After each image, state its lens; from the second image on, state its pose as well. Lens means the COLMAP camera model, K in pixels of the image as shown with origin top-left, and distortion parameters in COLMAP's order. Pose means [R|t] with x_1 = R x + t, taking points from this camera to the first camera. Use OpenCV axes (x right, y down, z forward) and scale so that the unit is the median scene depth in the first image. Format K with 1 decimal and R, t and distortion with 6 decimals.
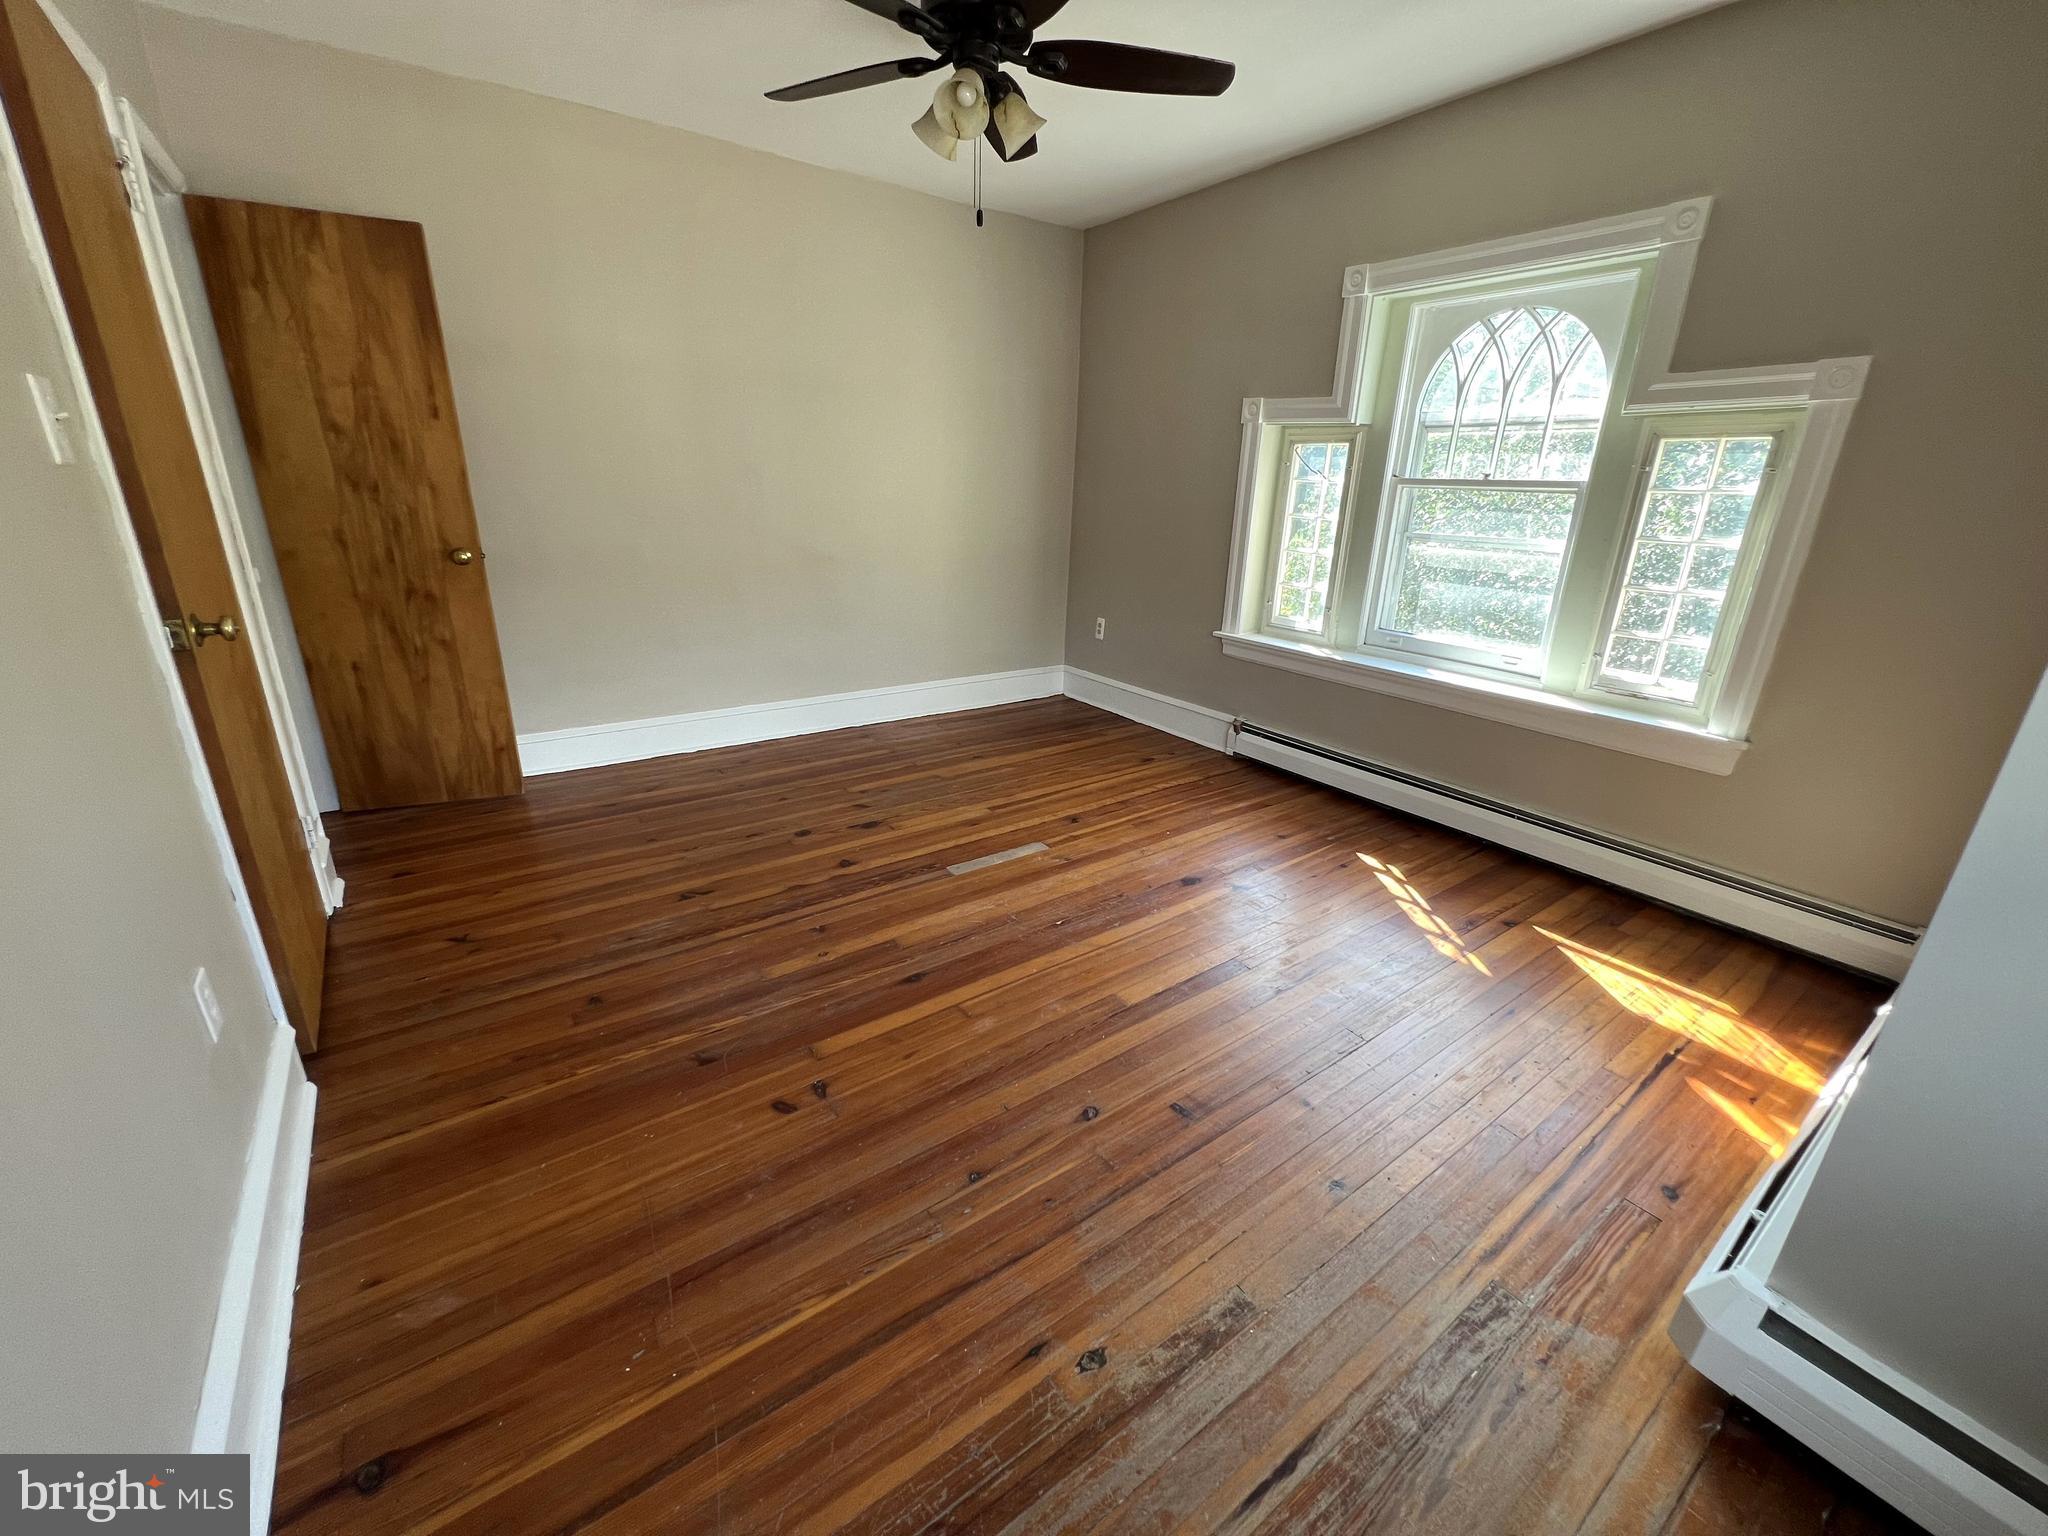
lens RADIAL K [[820.7, 0, 1019.4], [0, 820.7, 763.7], [0, 0, 1]] dist [-0.001730, 0.001076]
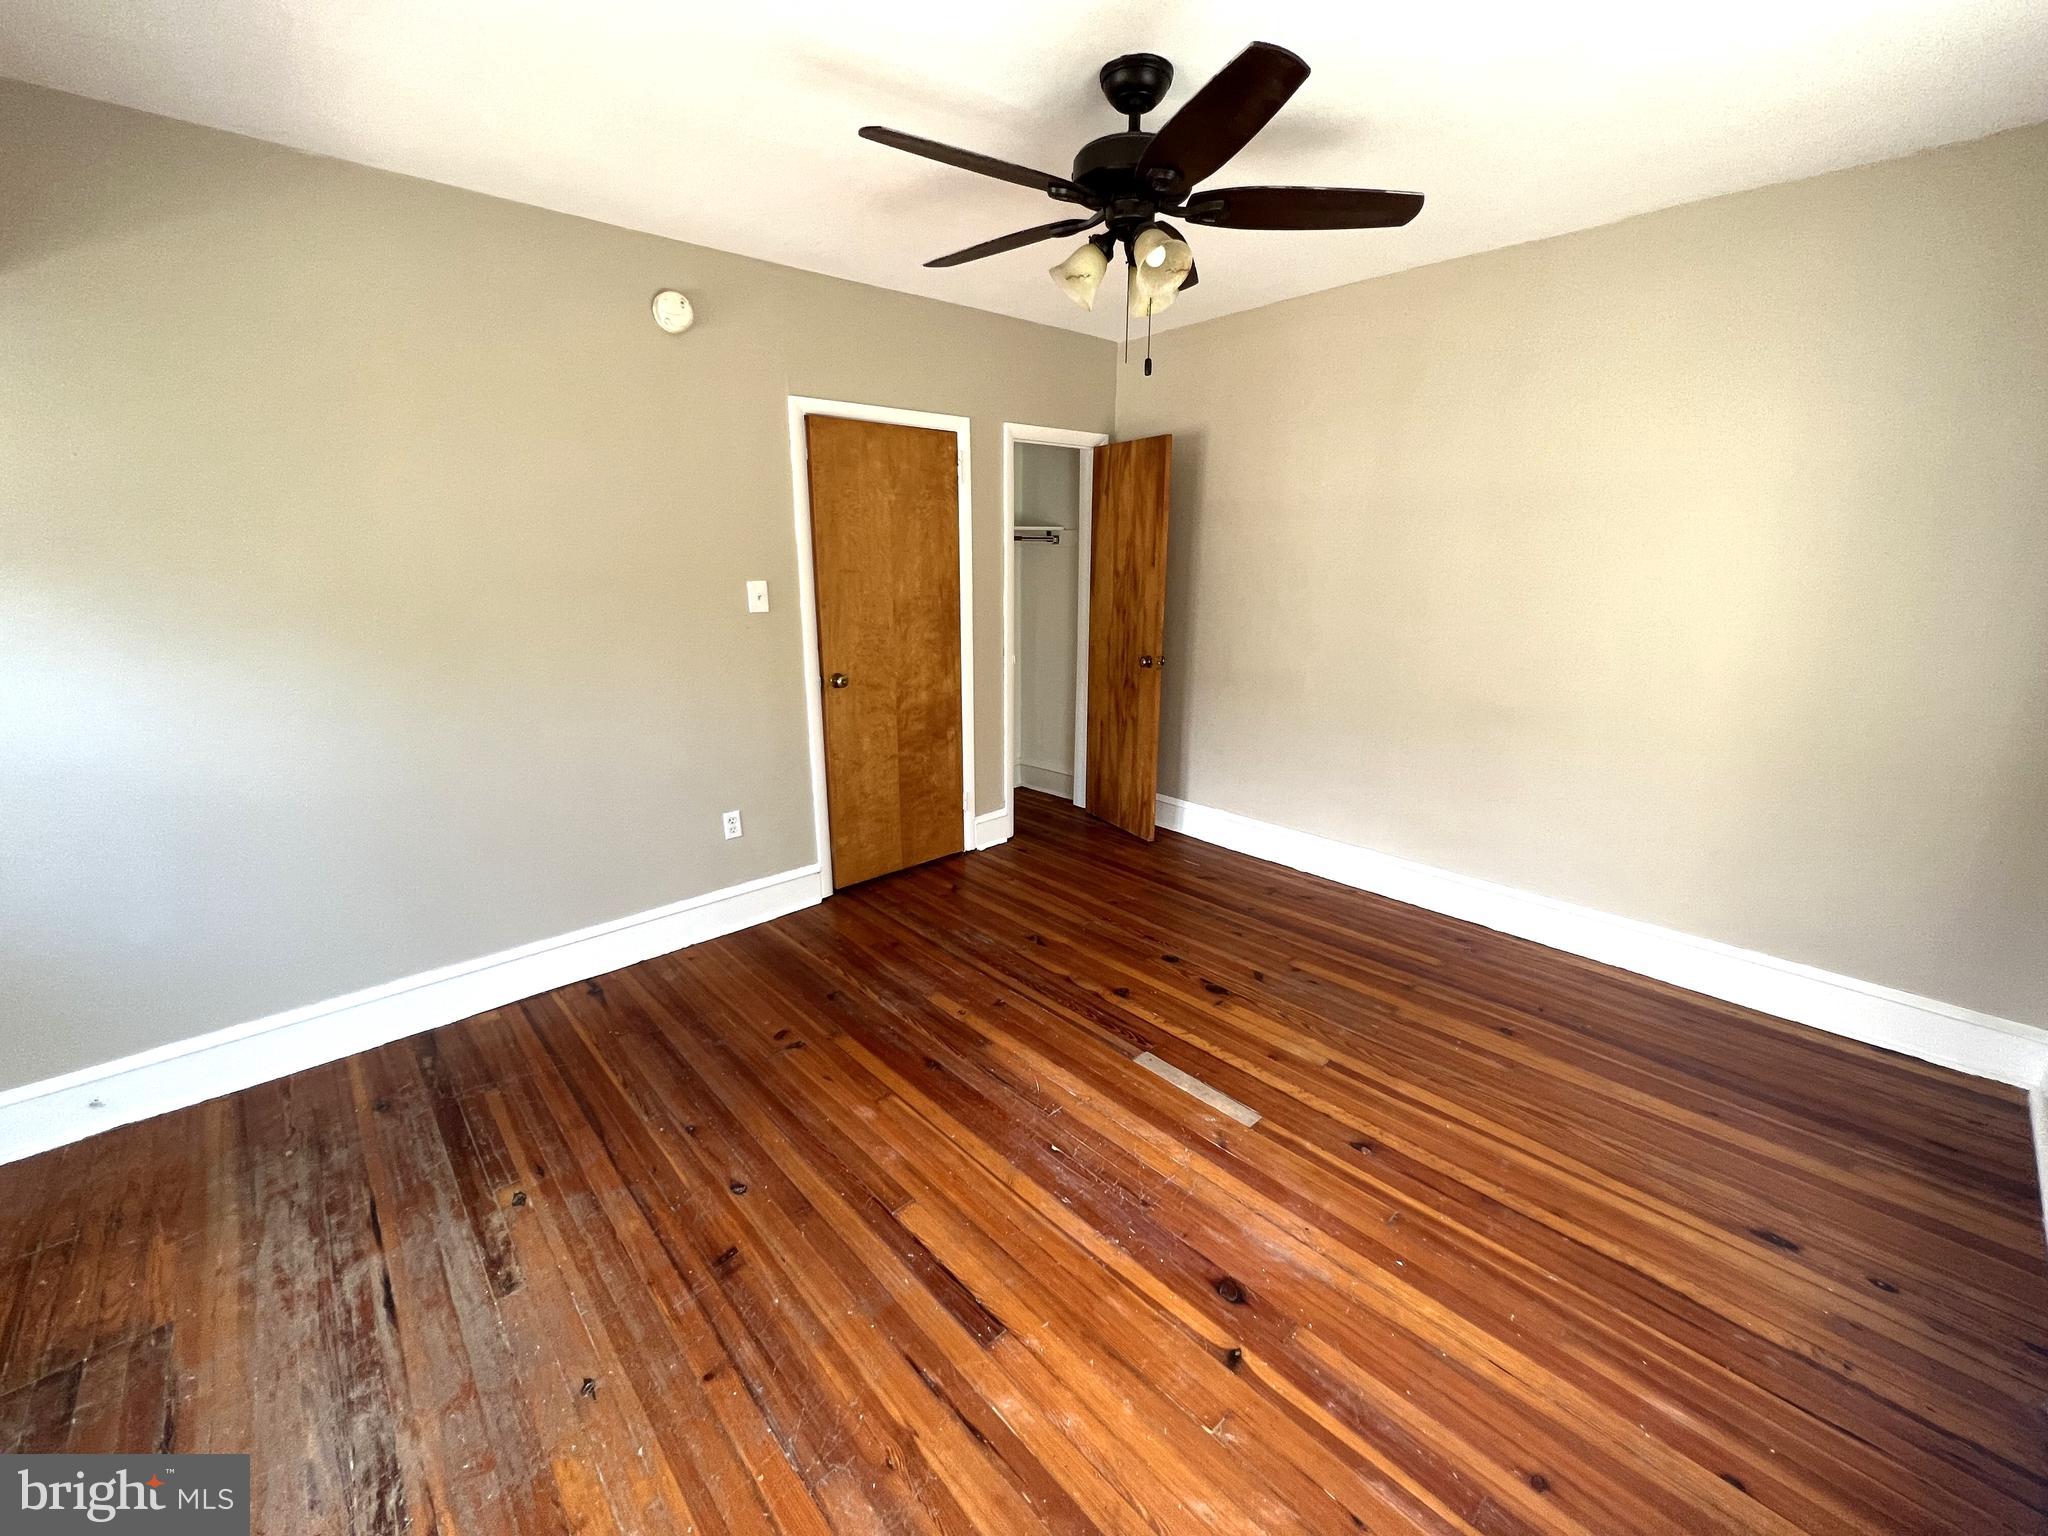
lens RADIAL K [[820.7, 0, 1019.4], [0, 820.7, 763.7], [0, 0, 1]] dist [-0.001730, 0.001076]
pose [[0.119484, 0.223528, -0.967346, 0.683313], [-0.320502, 0.930847, 0.175507, -0.275394], [0.939682, 0.289066, 0.182862, 0.617057]]
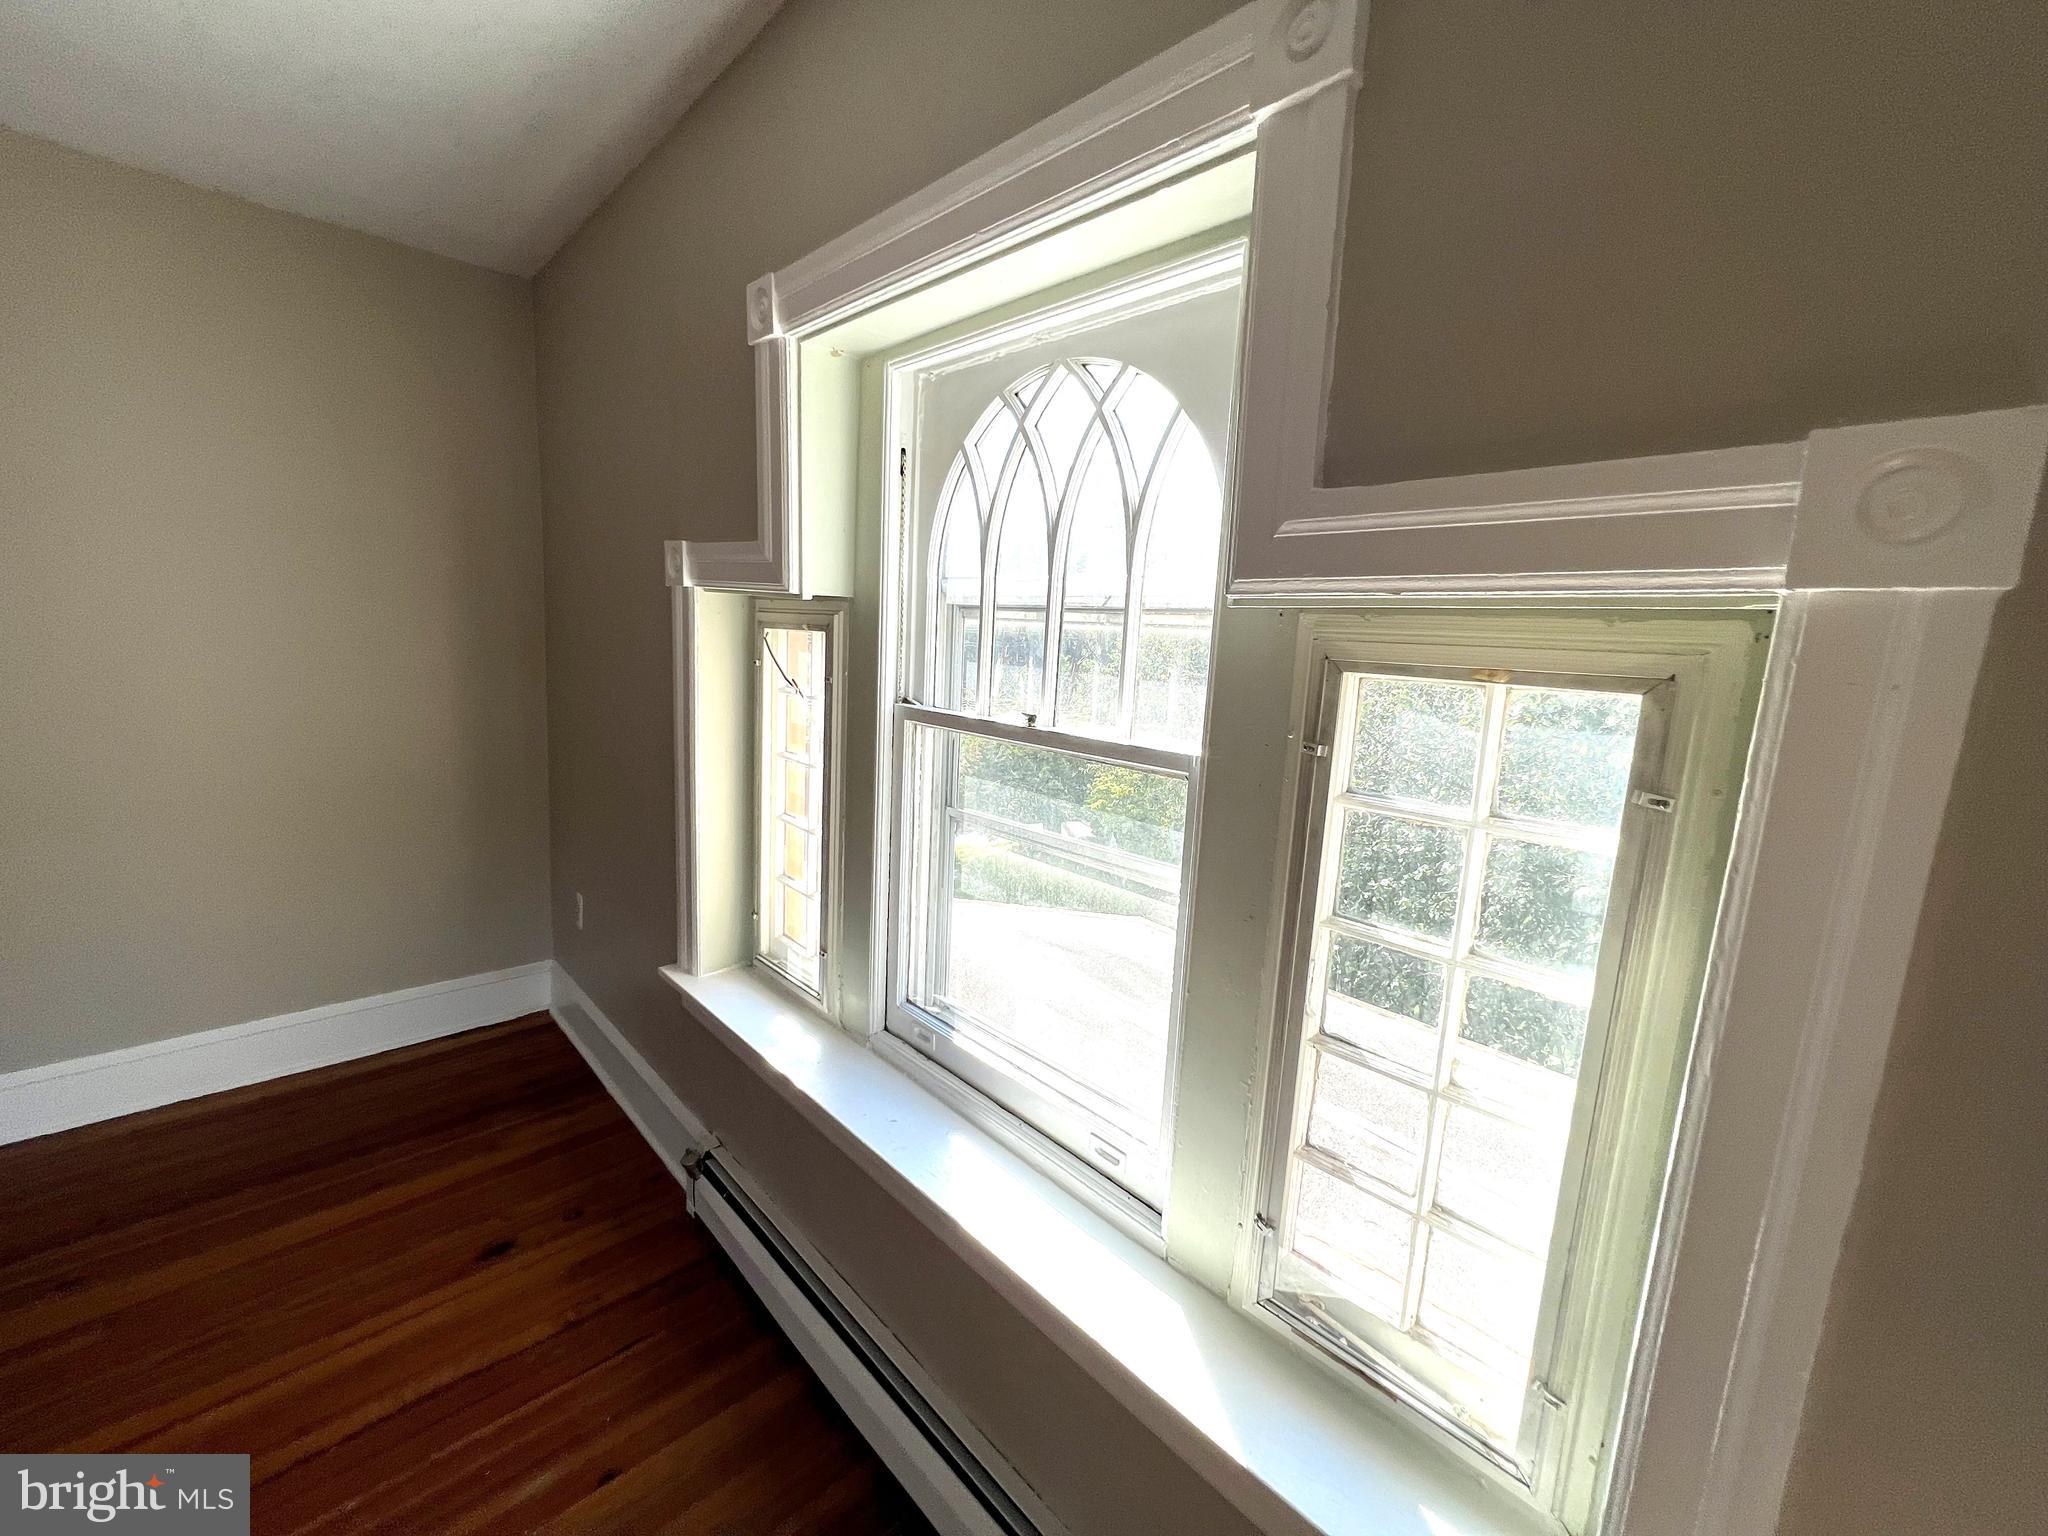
lens RADIAL K [[820.7, 0, 1019.4], [0, 820.7, 763.7], [0, 0, 1]] dist [-0.001730, 0.001076]
pose [[0.989789, 0.002038, 0.142528, 0.543047], [0.022009, 0.985721, -0.166940, -0.275062], [-0.140833, 0.168372, 0.975611, 0.621522]]
